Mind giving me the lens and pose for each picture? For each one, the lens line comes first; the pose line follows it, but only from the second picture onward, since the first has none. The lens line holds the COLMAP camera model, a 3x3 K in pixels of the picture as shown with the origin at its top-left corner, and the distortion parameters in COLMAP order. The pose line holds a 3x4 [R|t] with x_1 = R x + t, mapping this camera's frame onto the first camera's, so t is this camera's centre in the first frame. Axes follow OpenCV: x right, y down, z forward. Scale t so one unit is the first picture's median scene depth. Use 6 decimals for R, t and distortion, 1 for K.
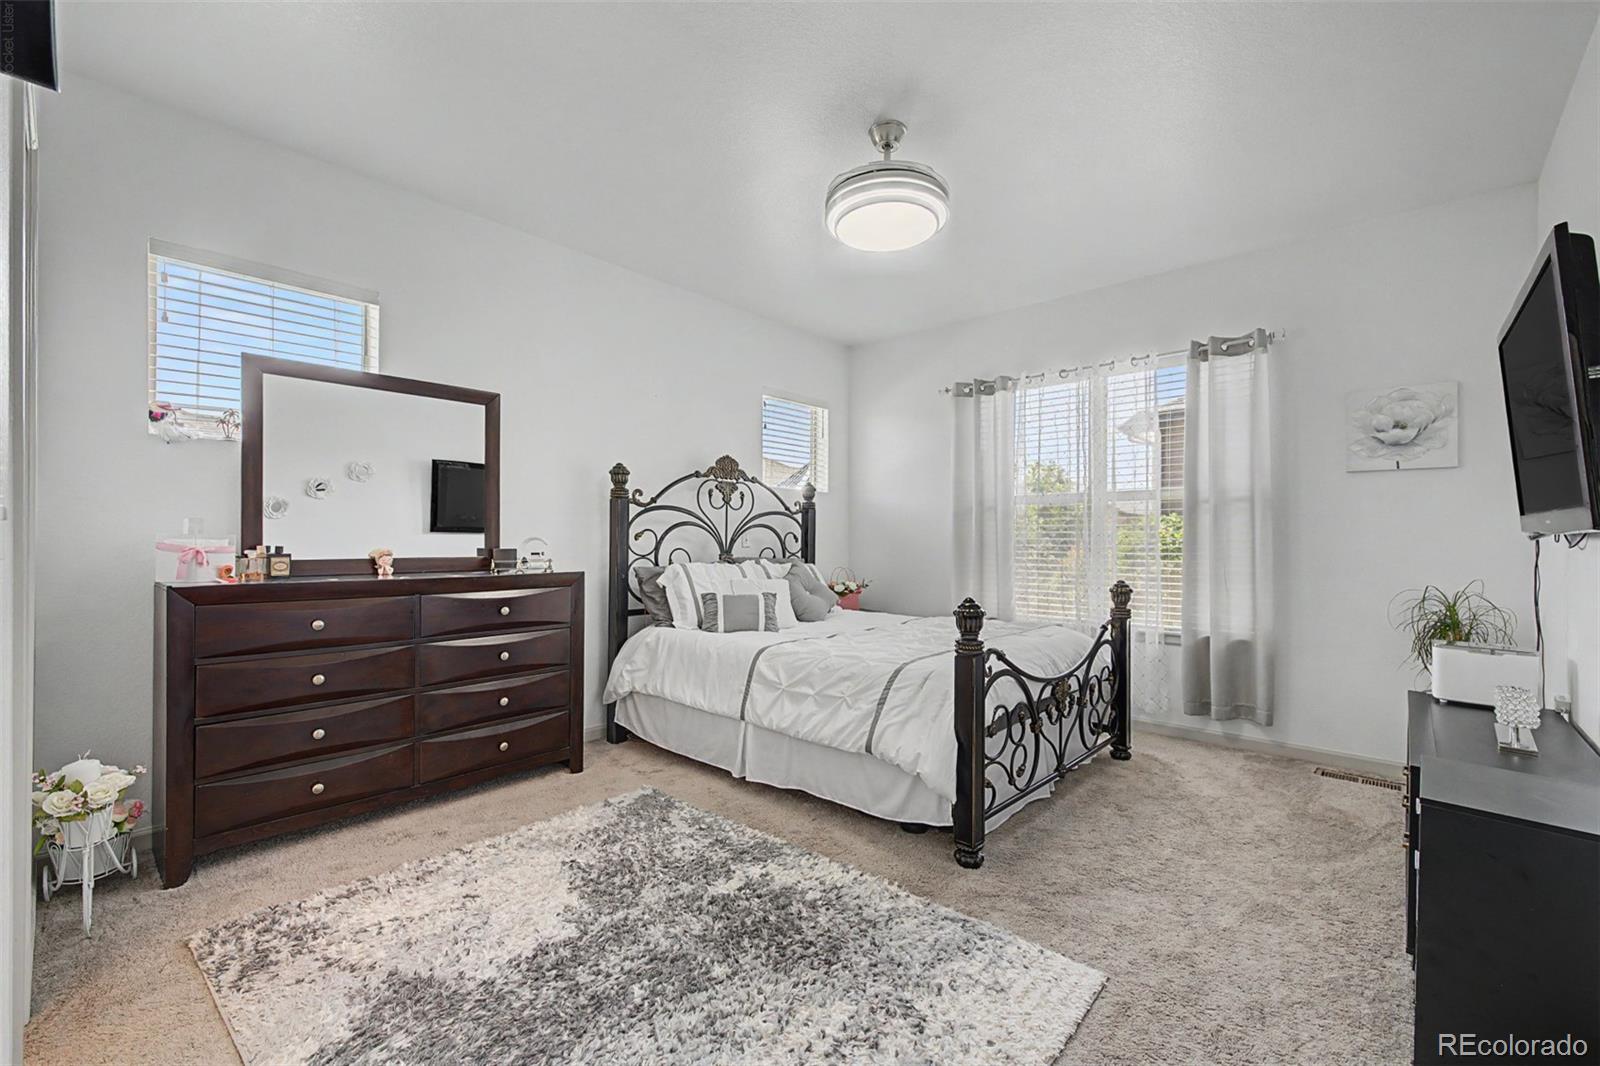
lens RADIAL K [[681.1, 0, 801.4], [0, 681.1, 531.9], [0, 0, 1]] dist [0.005060, -0.000666]
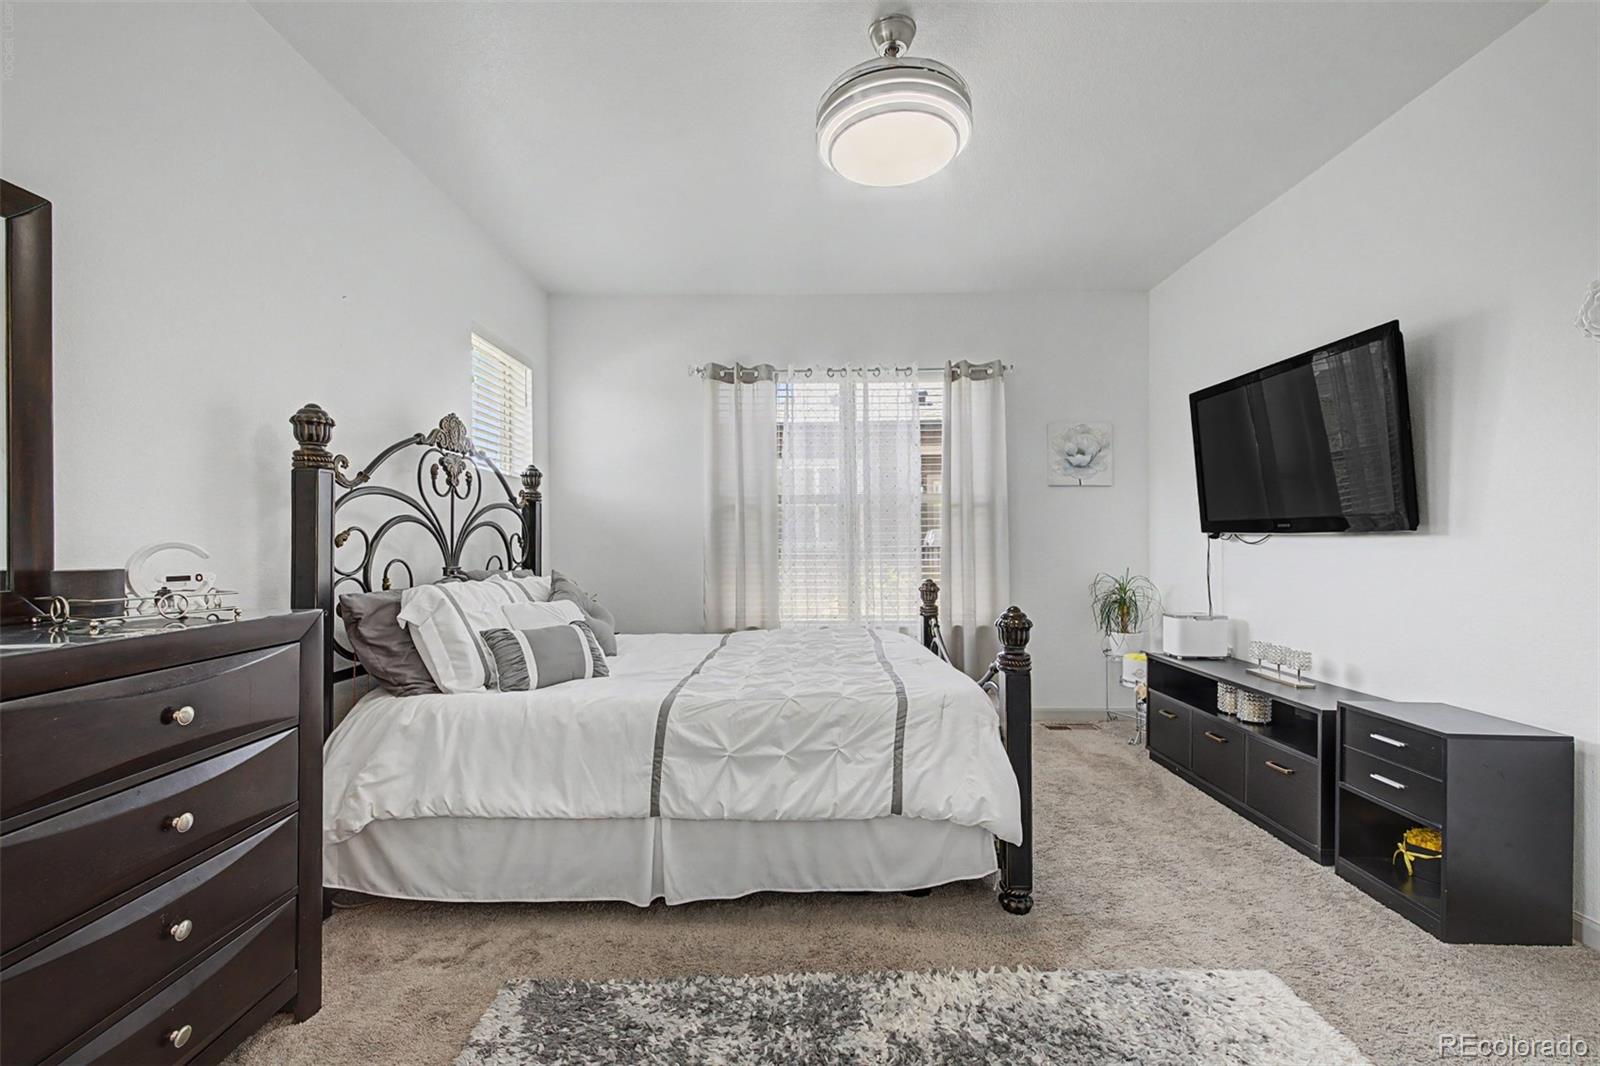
lens RADIAL K [[681.1, 0, 800.9], [0, 681.1, 536.3], [0, 0, 1]] dist [0.005060, -0.000666]
pose [[0.737109, -0.001805, 0.675771, -0.365190], [-0.000039, 0.999996, 0.002713, 0.002324], [-0.675774, -0.002026, 0.737106, 0.355496]]
